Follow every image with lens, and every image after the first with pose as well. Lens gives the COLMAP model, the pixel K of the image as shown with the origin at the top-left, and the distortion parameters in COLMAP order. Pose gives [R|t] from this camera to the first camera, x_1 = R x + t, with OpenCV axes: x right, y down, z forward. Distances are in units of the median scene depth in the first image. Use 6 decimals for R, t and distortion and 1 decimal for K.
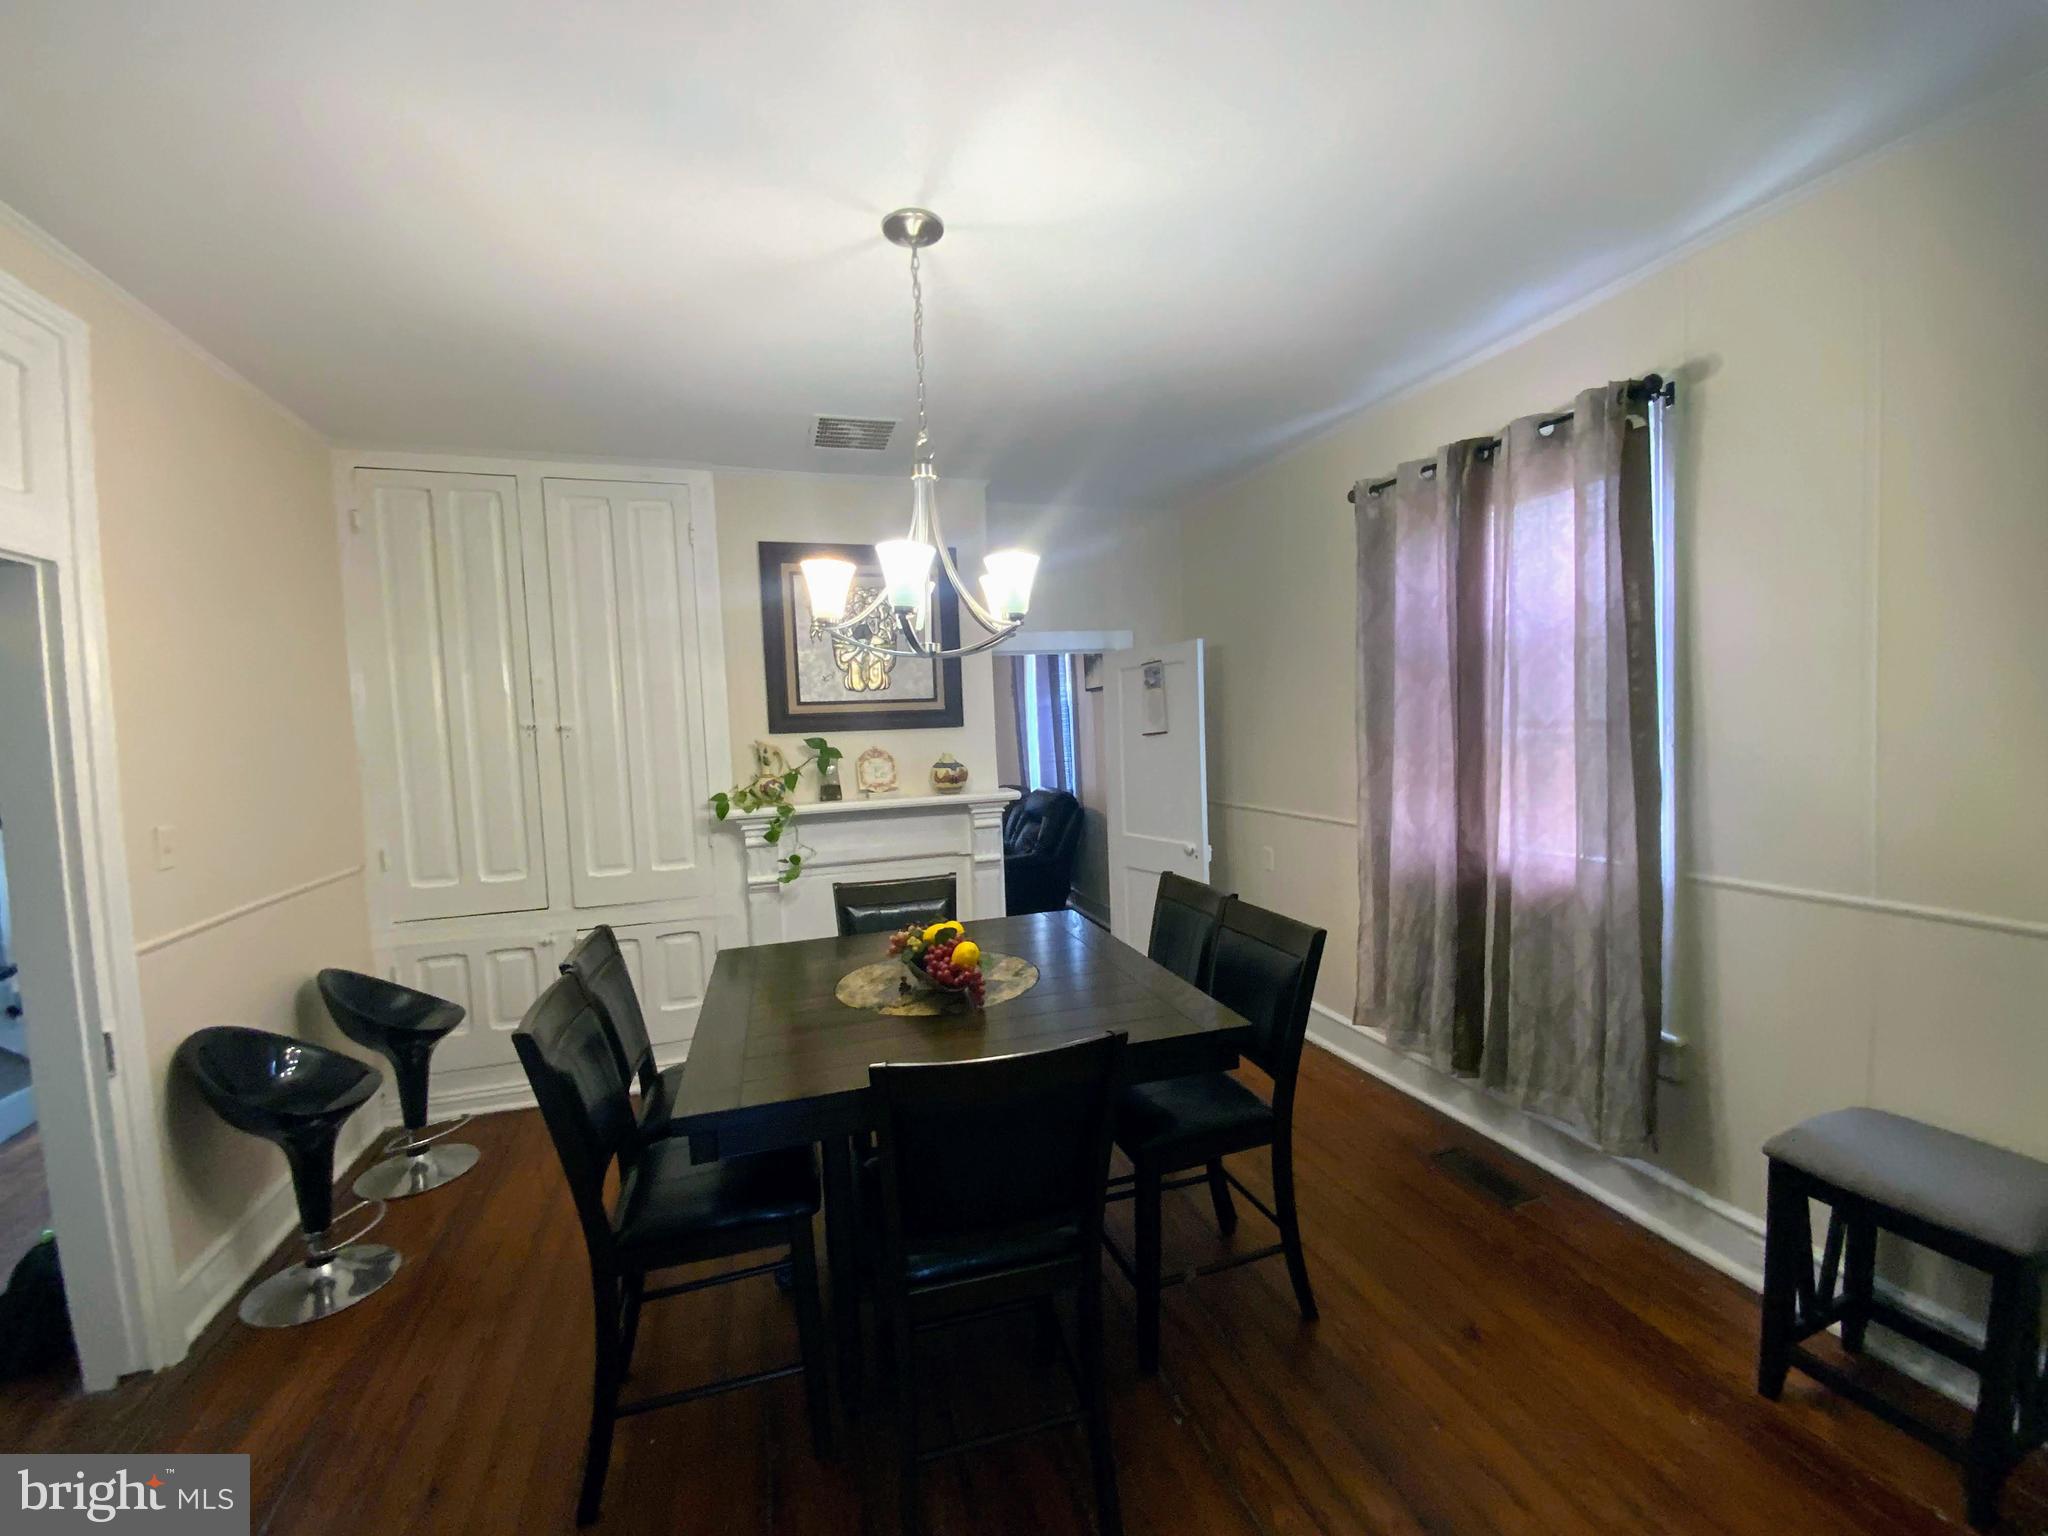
lens RADIAL K [[834.2, 0, 1024.5], [0, 834.2, 768.2], [0, 0, 1]] dist [-0.000790, -0.006142]
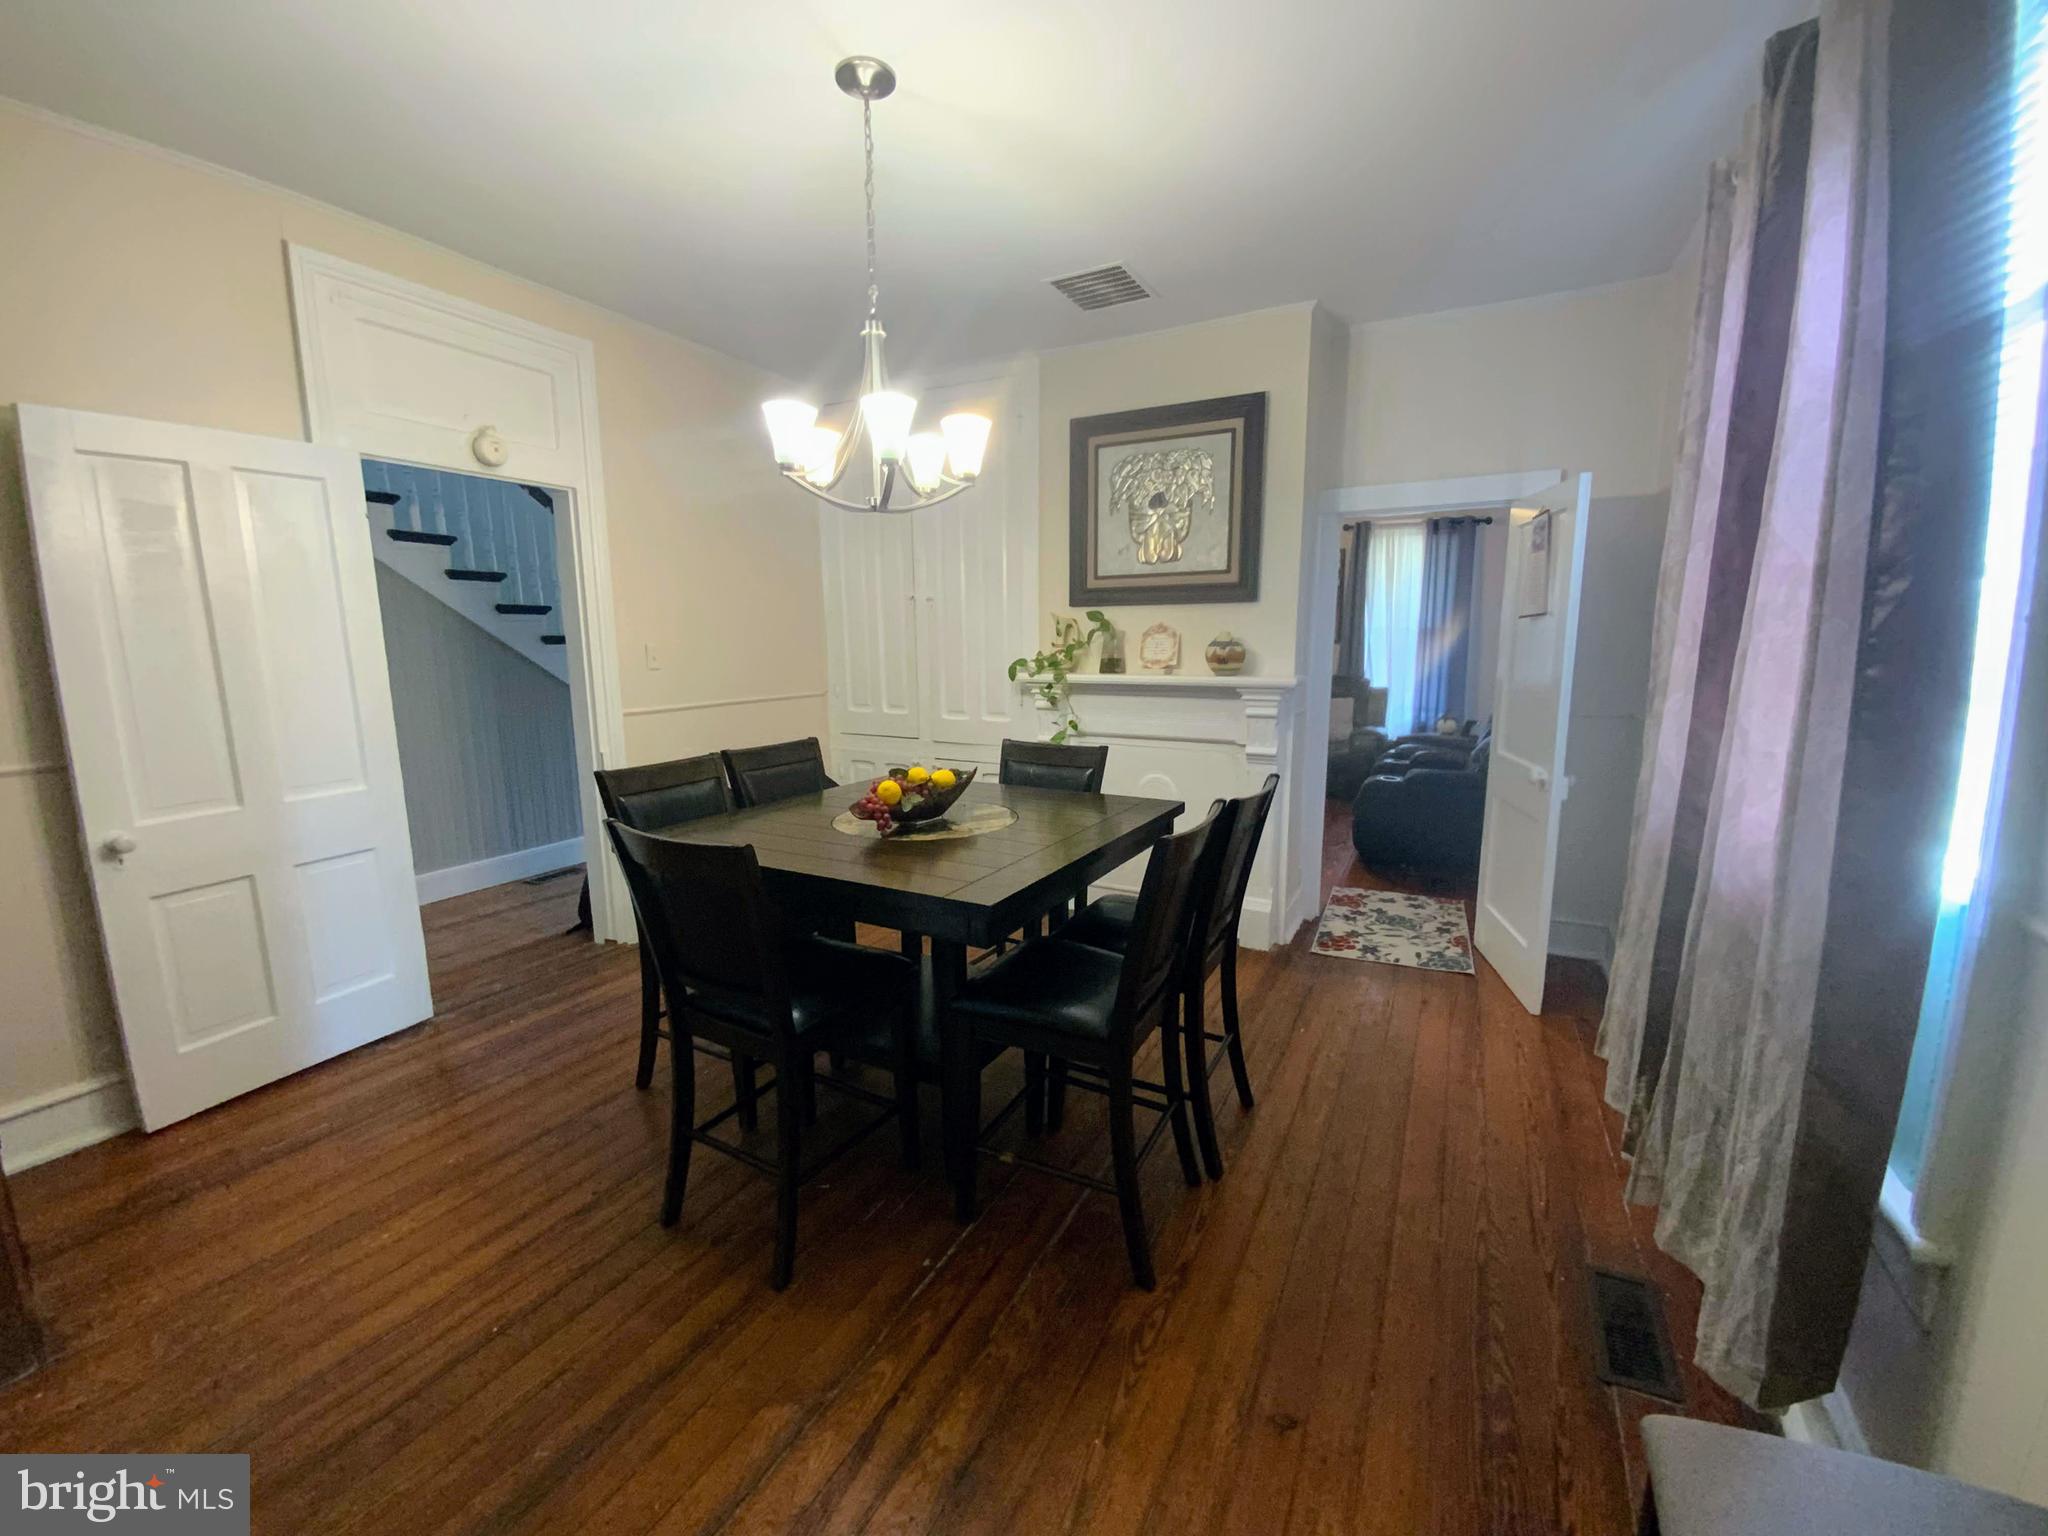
lens RADIAL K [[834.2, 0, 1023.0], [0, 834.2, 773.2], [0, 0, 1]] dist [-0.000790, -0.006142]
pose [[0.698073, 0.152320, -0.699638, 0.435970], [-0.062819, 0.986372, 0.152067, 0.011605], [0.713266, -0.062203, 0.698128, 0.196126]]
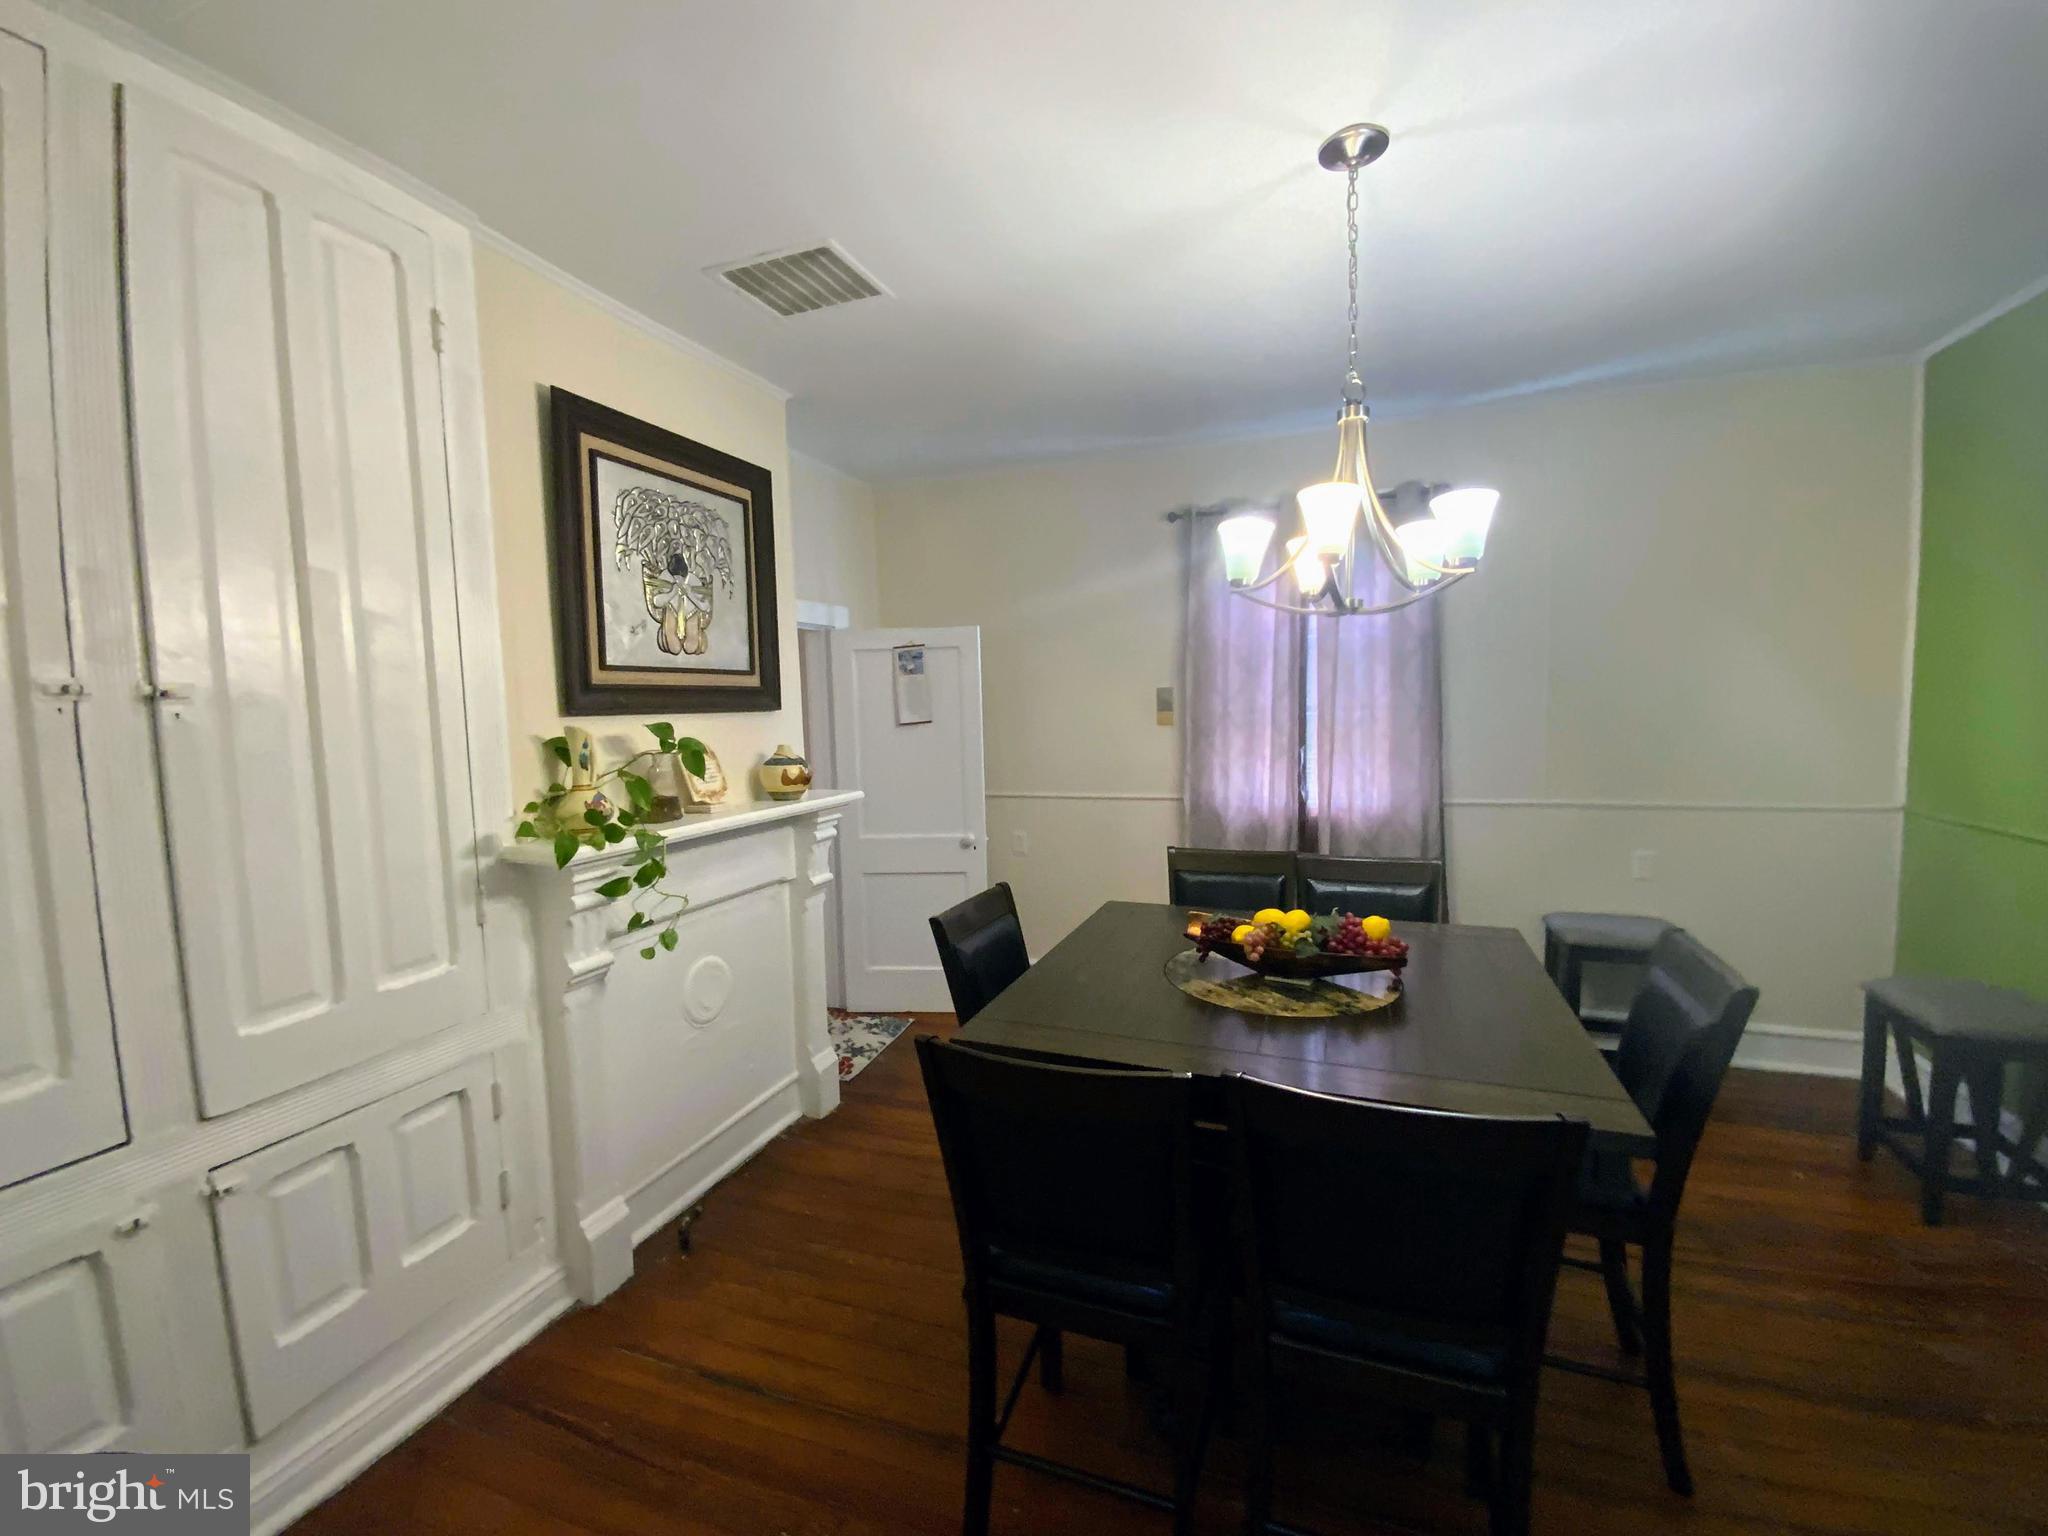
lens RADIAL K [[834.2, 0, 1018.4], [0, 834.2, 765.3], [0, 0, 1]] dist [-0.000790, -0.006142]
pose [[0.614999, -0.036778, 0.787669, -0.575733], [0.049254, 0.998753, 0.008178, 0.004557], [-0.786988, 0.033766, 0.616044, 0.389625]]
